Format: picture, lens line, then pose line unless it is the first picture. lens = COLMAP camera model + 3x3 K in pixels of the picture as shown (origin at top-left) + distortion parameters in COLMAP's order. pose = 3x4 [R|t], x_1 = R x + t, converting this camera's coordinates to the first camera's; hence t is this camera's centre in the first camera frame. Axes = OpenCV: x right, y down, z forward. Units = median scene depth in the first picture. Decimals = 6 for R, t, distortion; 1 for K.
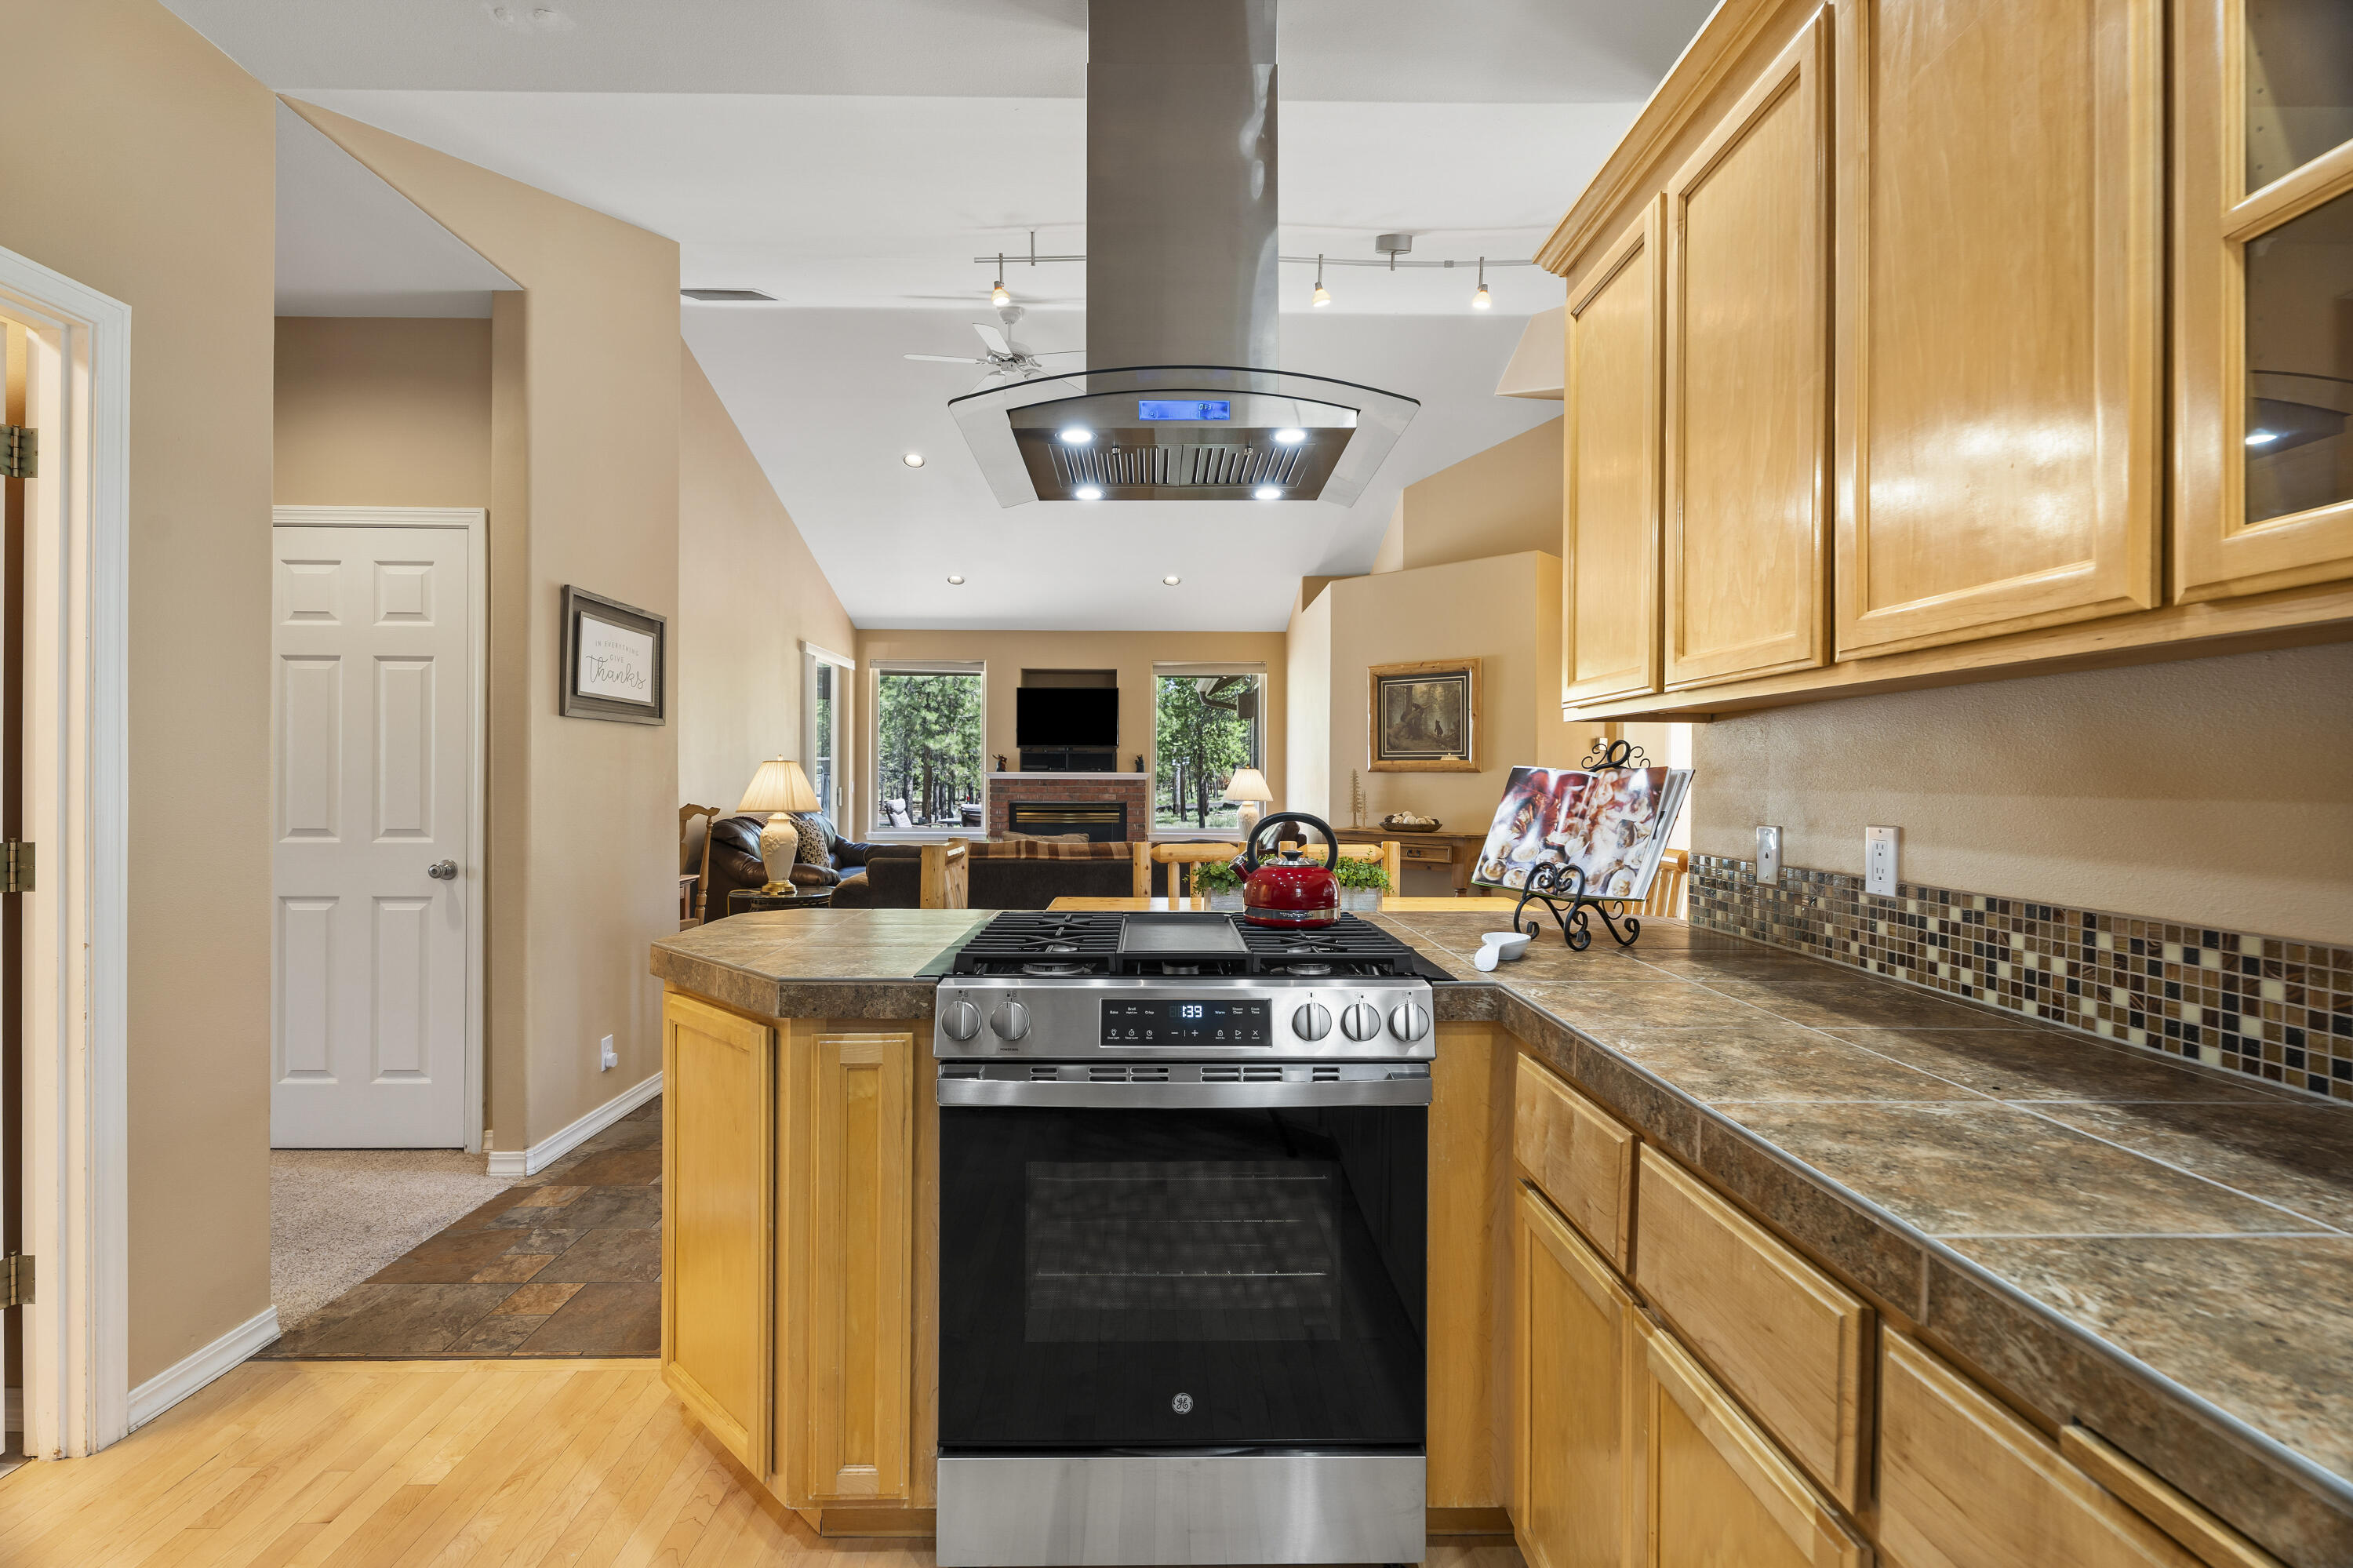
lens RADIAL K [[1105.7, 0, 1167.9], [0, 1105.7, 773.1], [0, 0, 1]] dist [-0.000160, 0.000104]
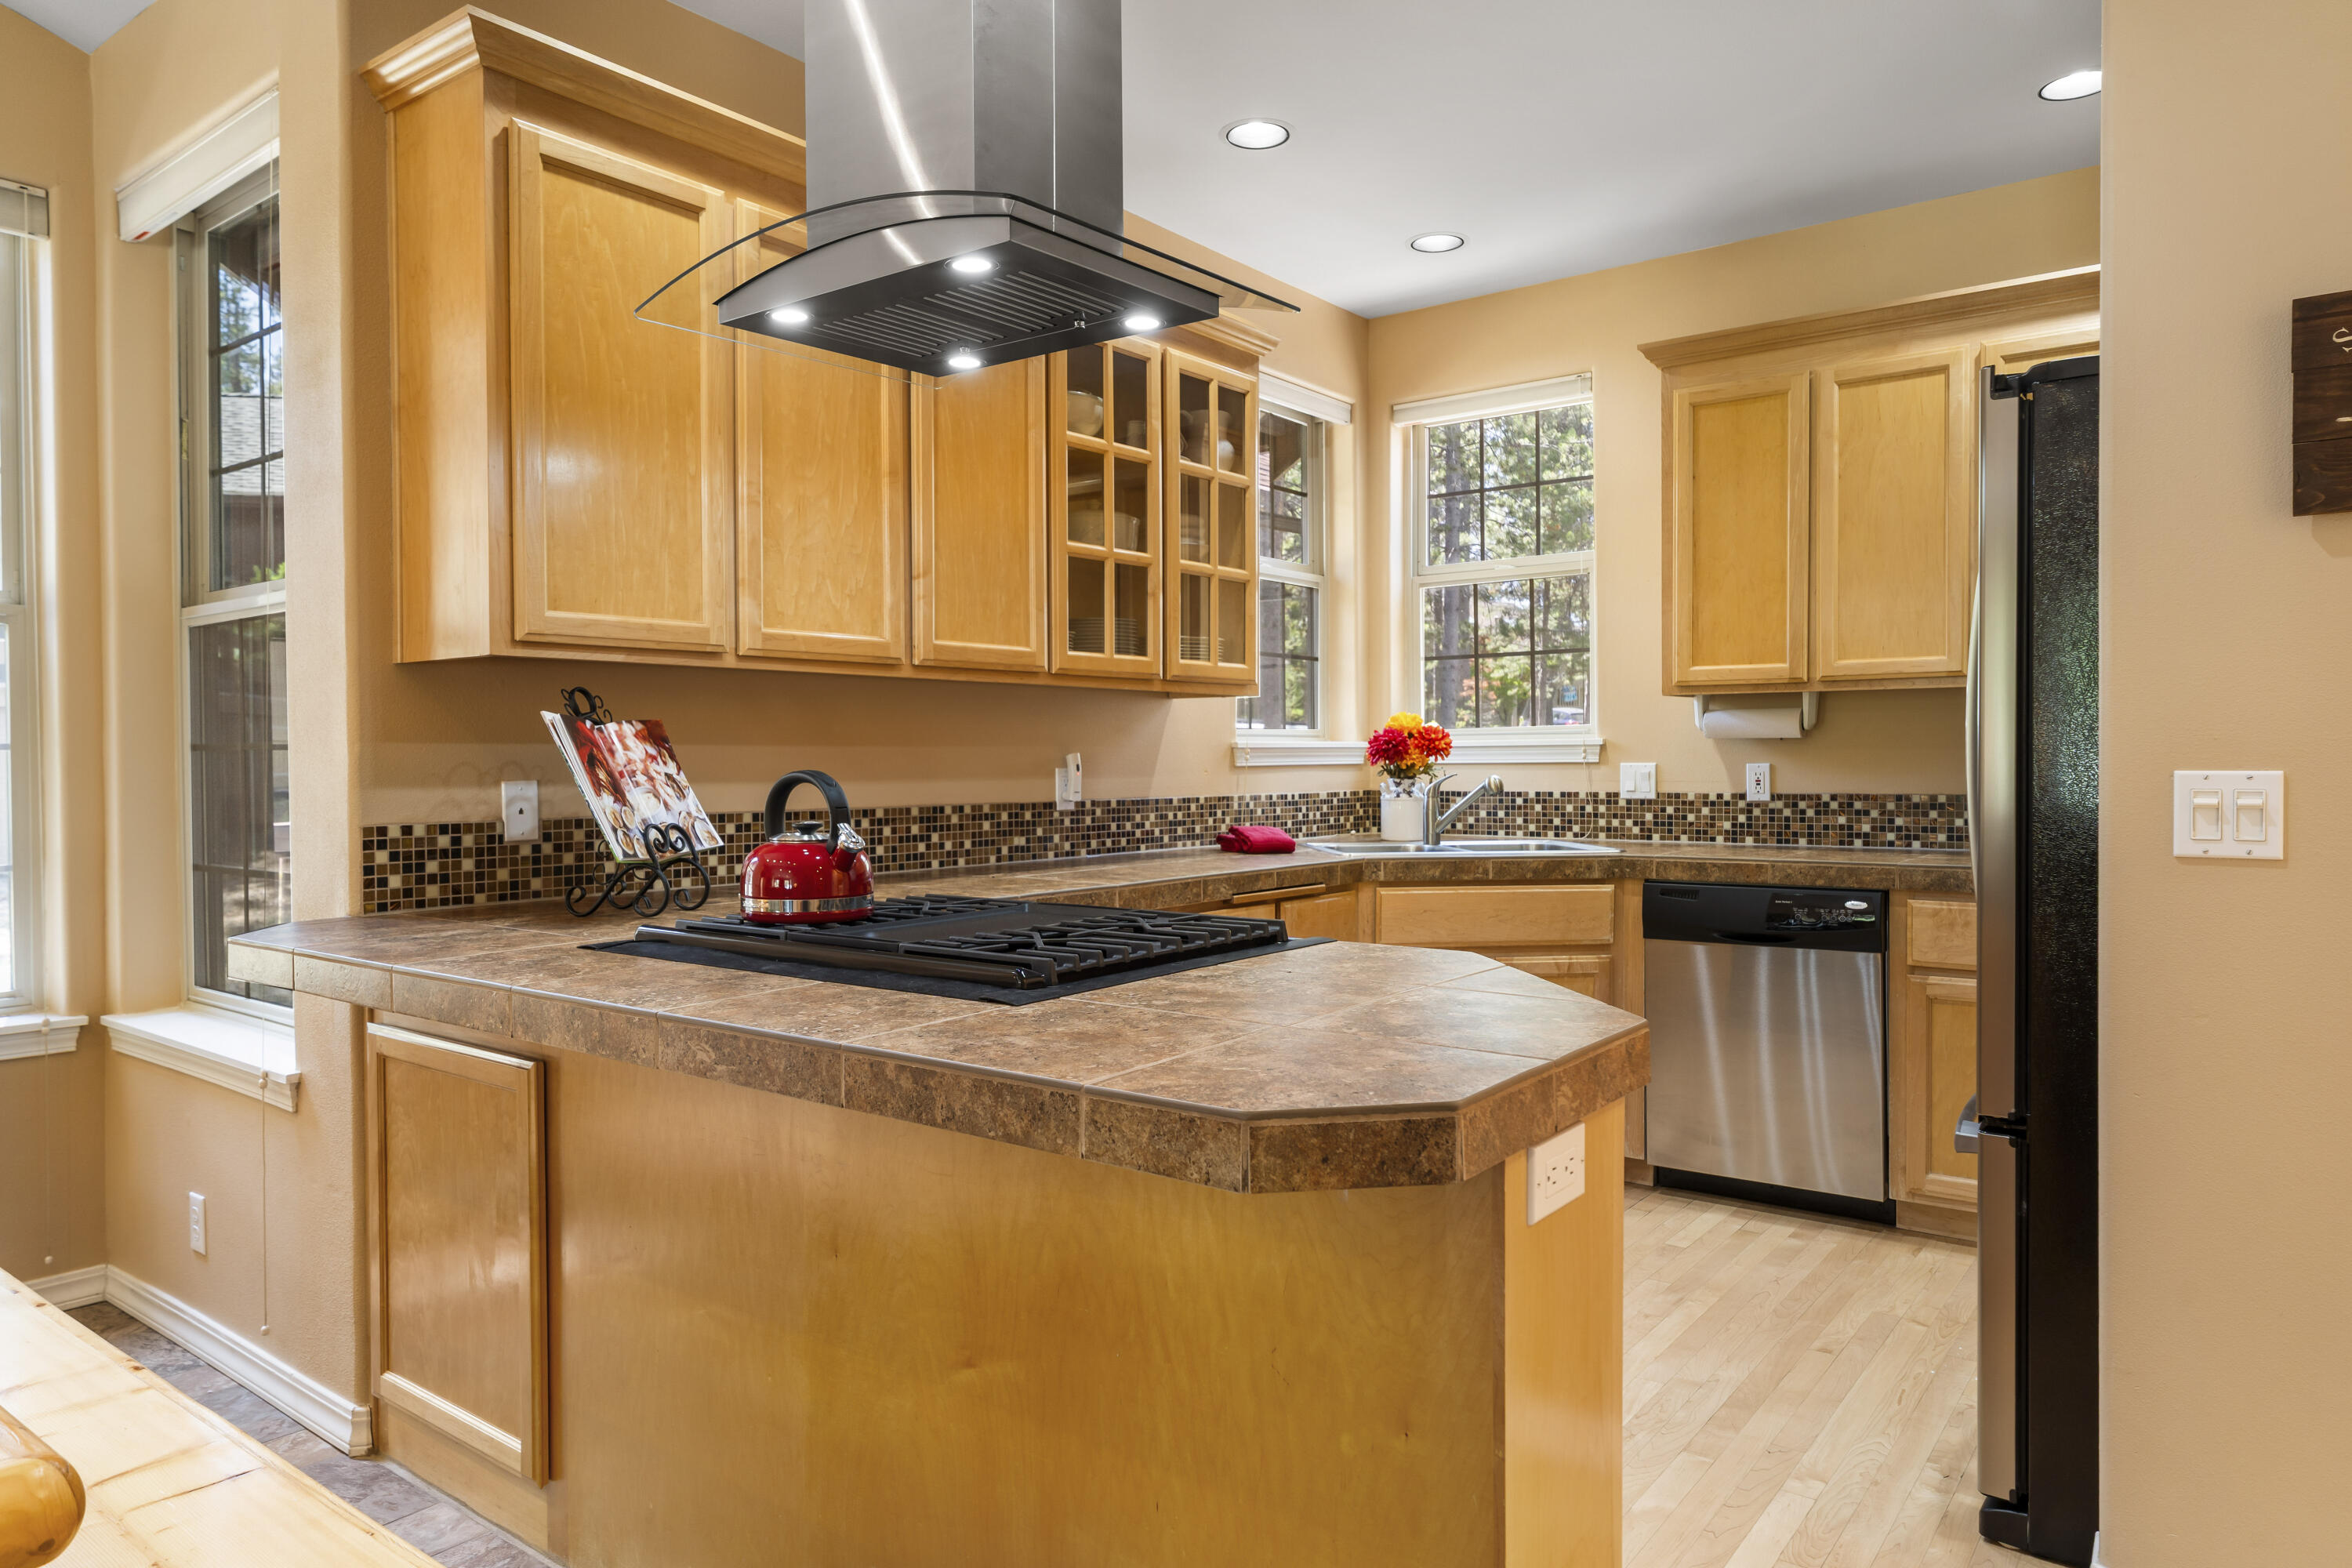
lens RADIAL K [[1456.1, 0, 1173.6], [0, 1456.1, 779.1], [0, 0, 1]] dist [0.000231, 0.000002]
pose [[-0.787069, -0.011512, 0.616758, -0.906950], [-0.001026, 0.999849, 0.017353, 0.029586], [-0.616864, 0.013025, -0.786962, 2.132698]]
